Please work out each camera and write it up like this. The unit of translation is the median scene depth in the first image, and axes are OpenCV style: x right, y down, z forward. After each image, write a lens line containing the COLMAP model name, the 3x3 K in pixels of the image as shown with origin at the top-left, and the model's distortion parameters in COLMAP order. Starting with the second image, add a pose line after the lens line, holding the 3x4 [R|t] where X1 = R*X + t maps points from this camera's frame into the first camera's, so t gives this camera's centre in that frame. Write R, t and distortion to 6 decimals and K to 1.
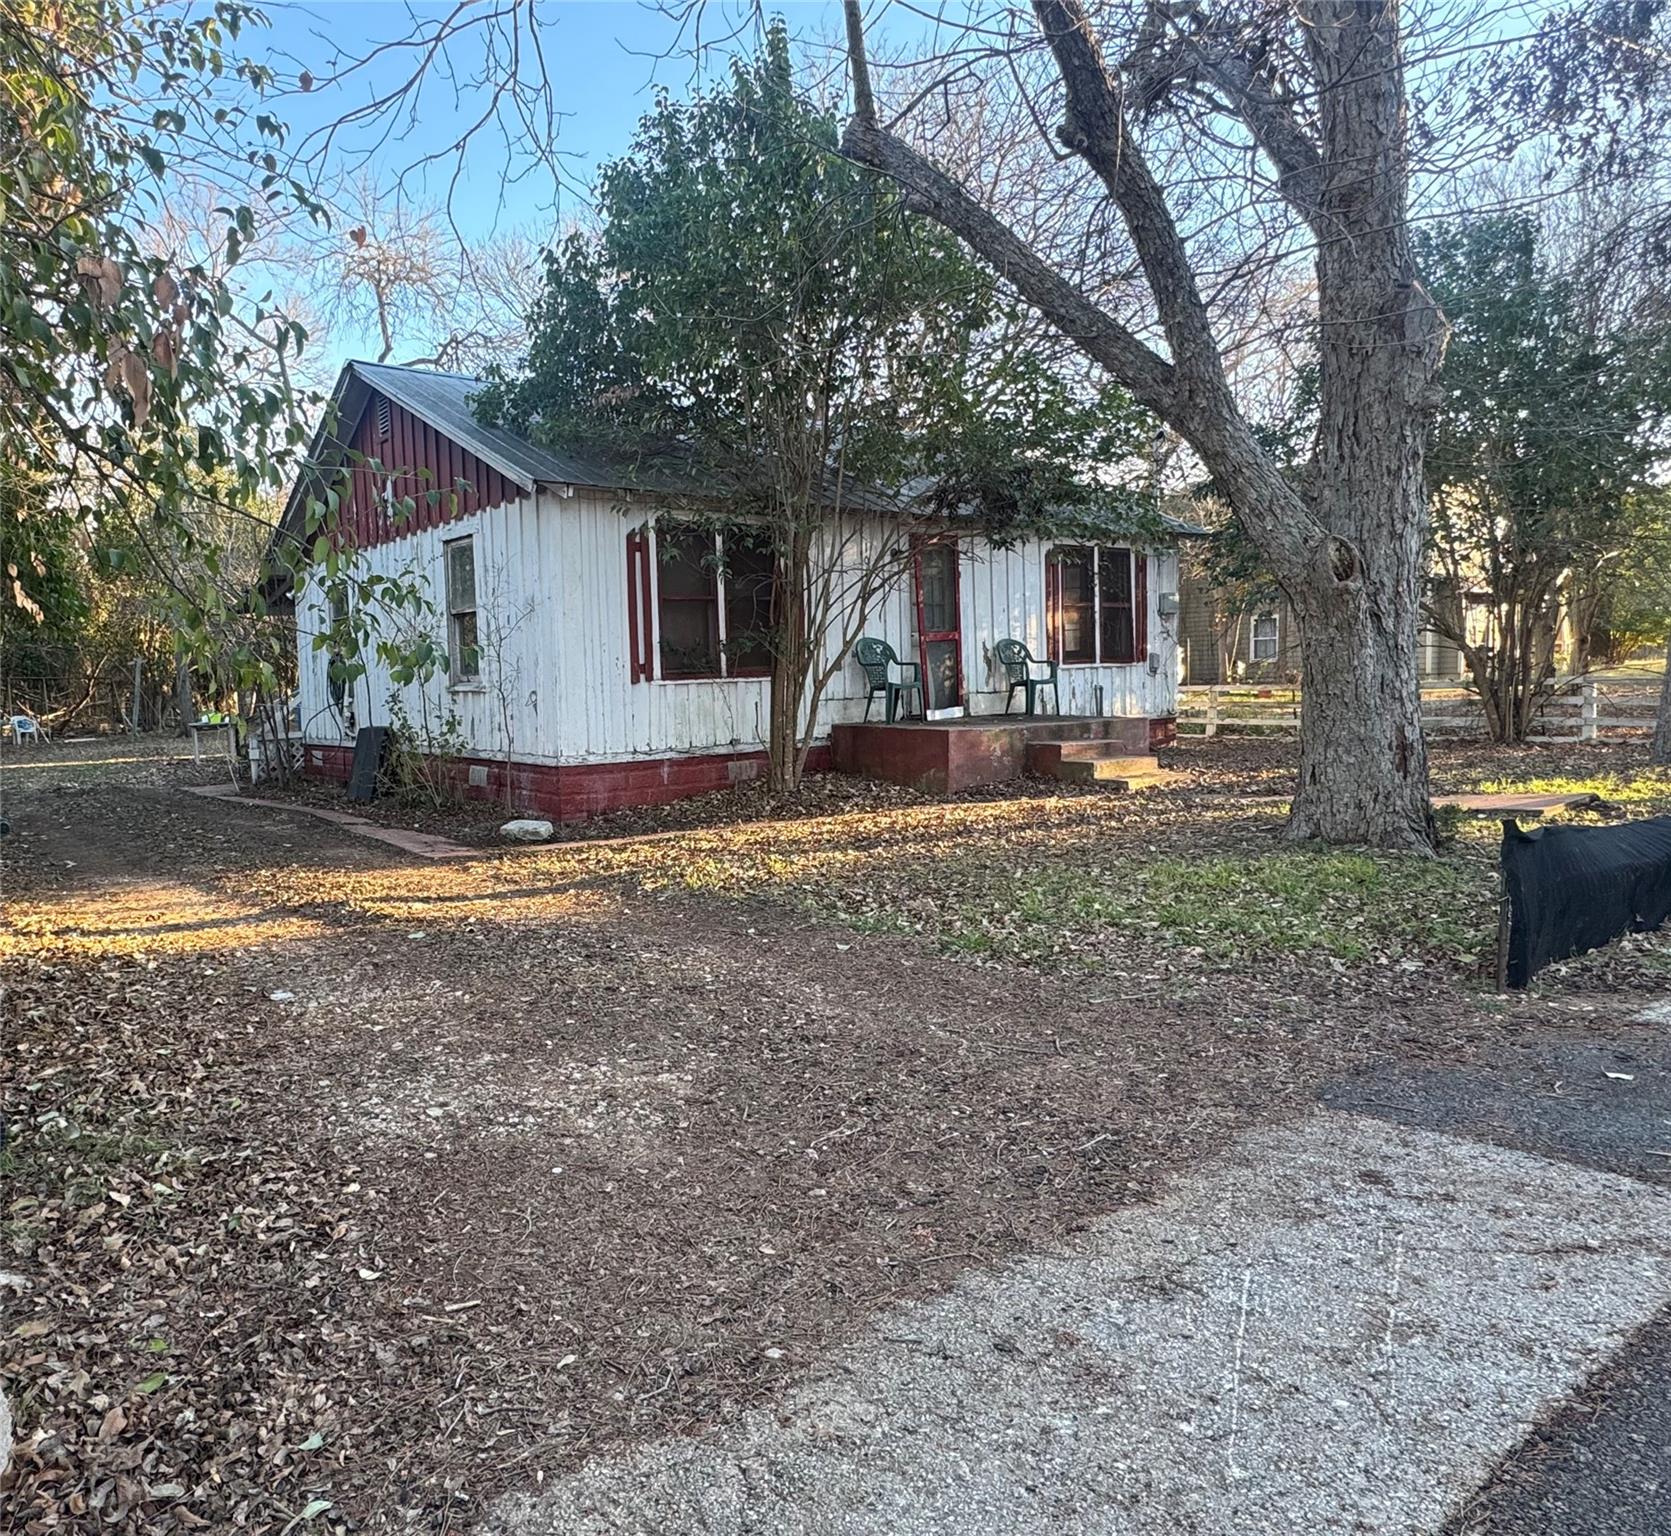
lens RADIAL K [[1127.0, 0, 646.2], [0, 1127.0, 762.8], [0, 0, 1]] dist [0.009404, -0.000313]
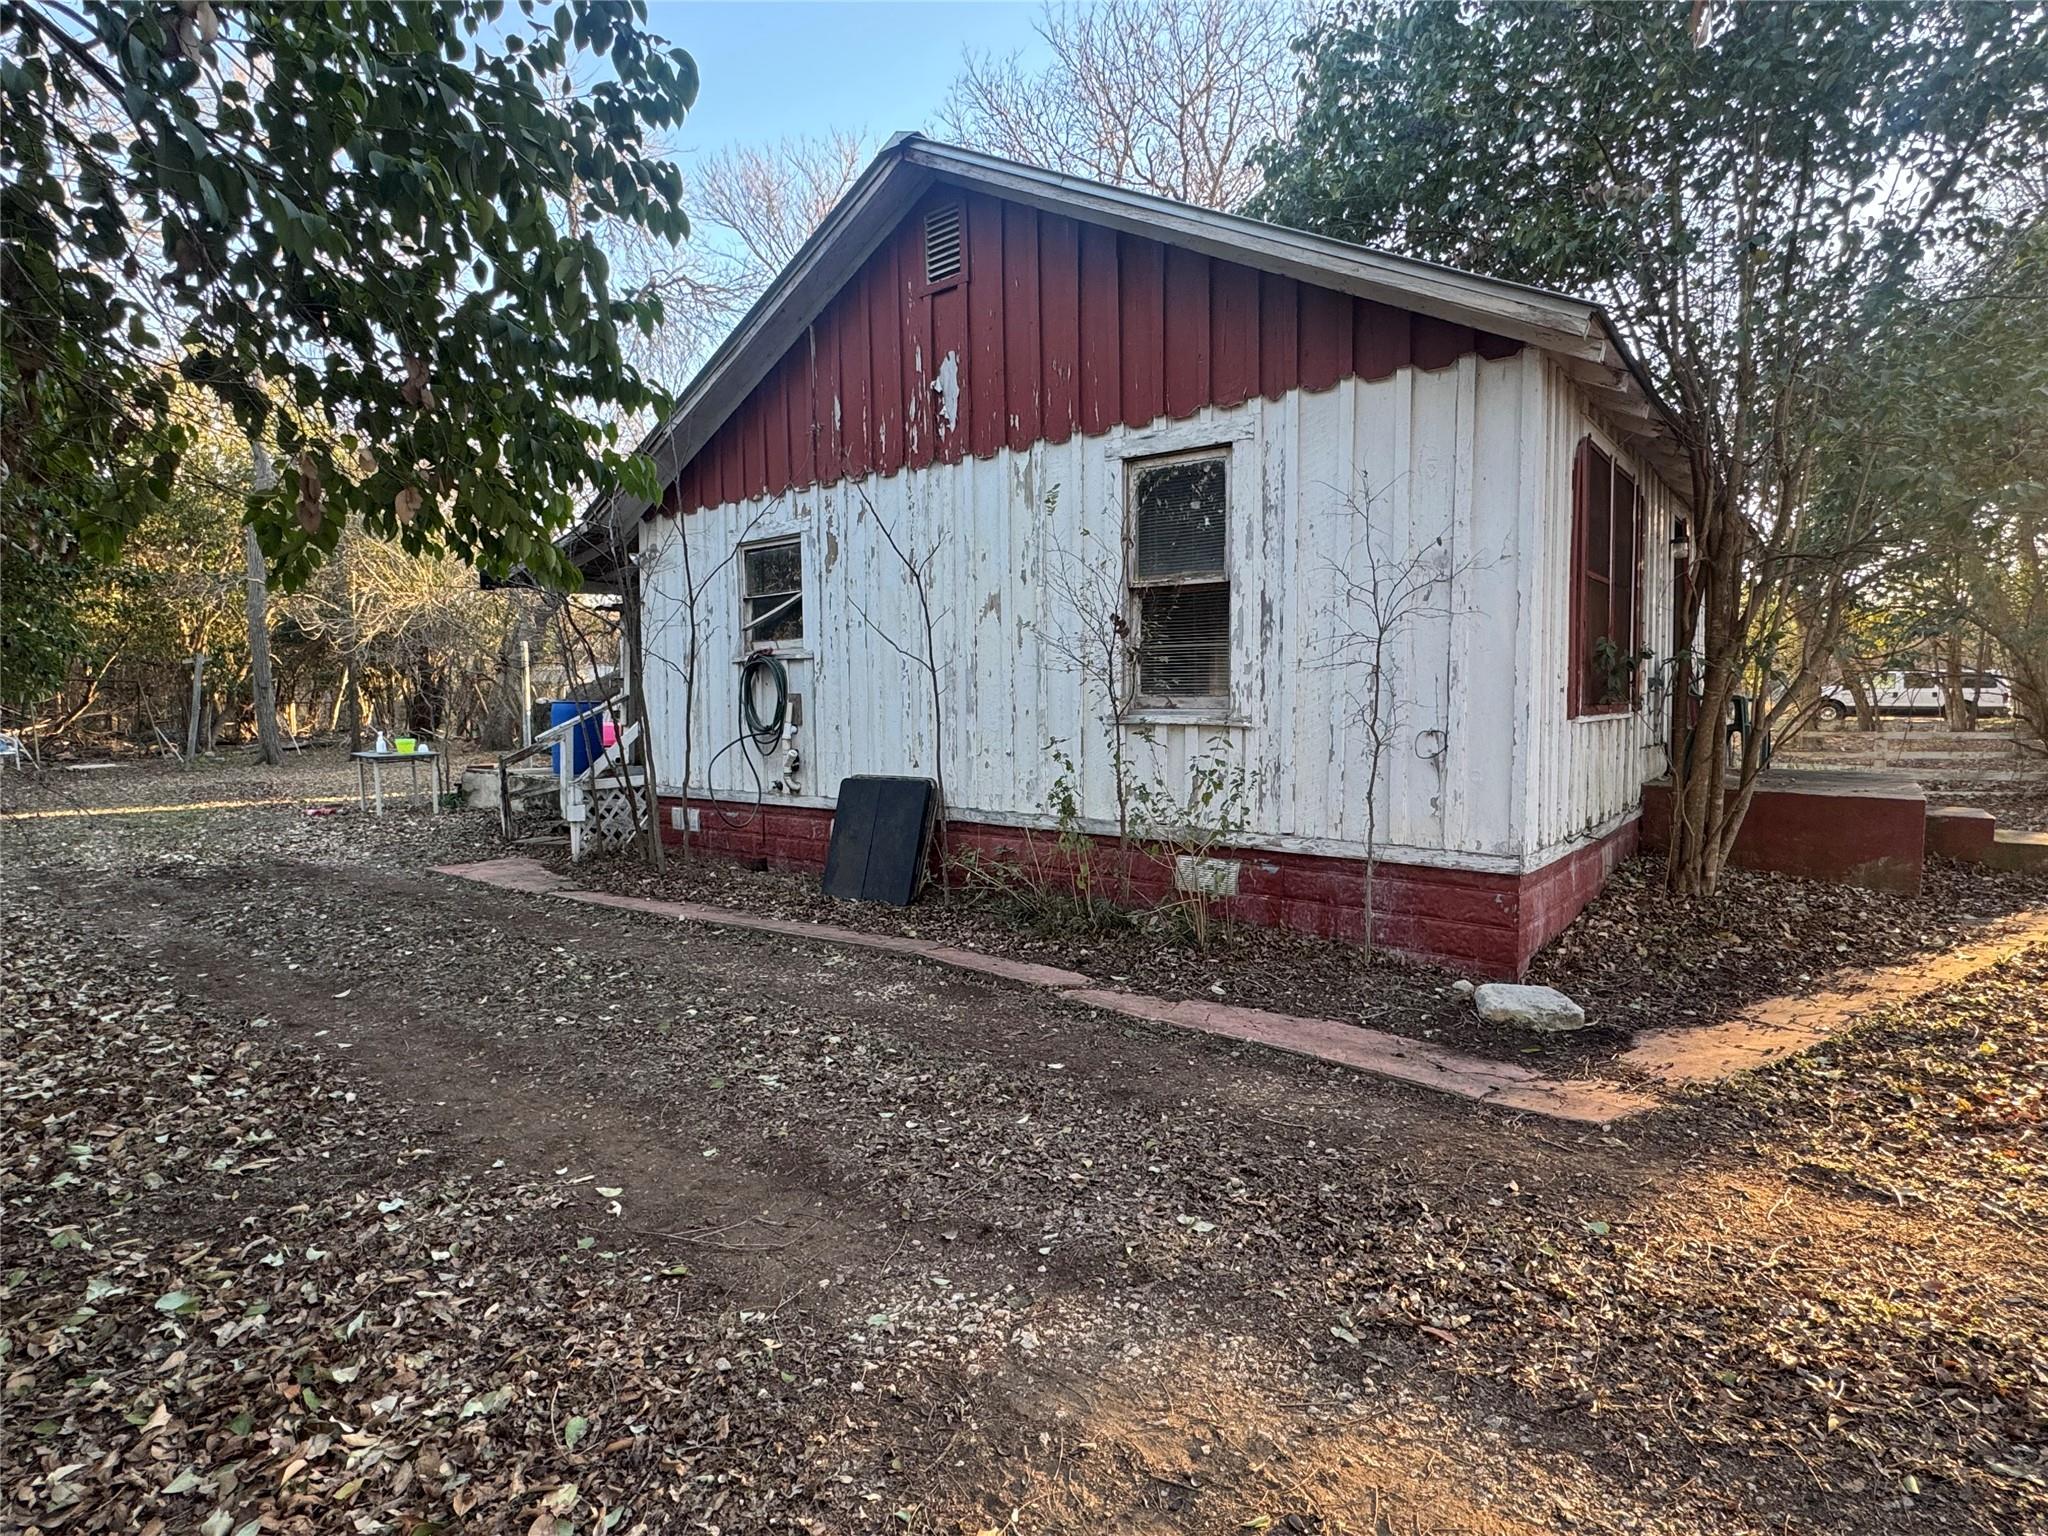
lens RADIAL K [[1064.8, 0, 1024.5], [0, 1064.8, 770.8], [0, 0, 1]] dist [-0.004680, 0.000263]
pose [[0.954117, 0.008308, 0.299319, -0.401418], [-0.004760, 0.999910, -0.012579, -0.033972], [-0.299397, 0.010577, 0.954070, 0.526916]]
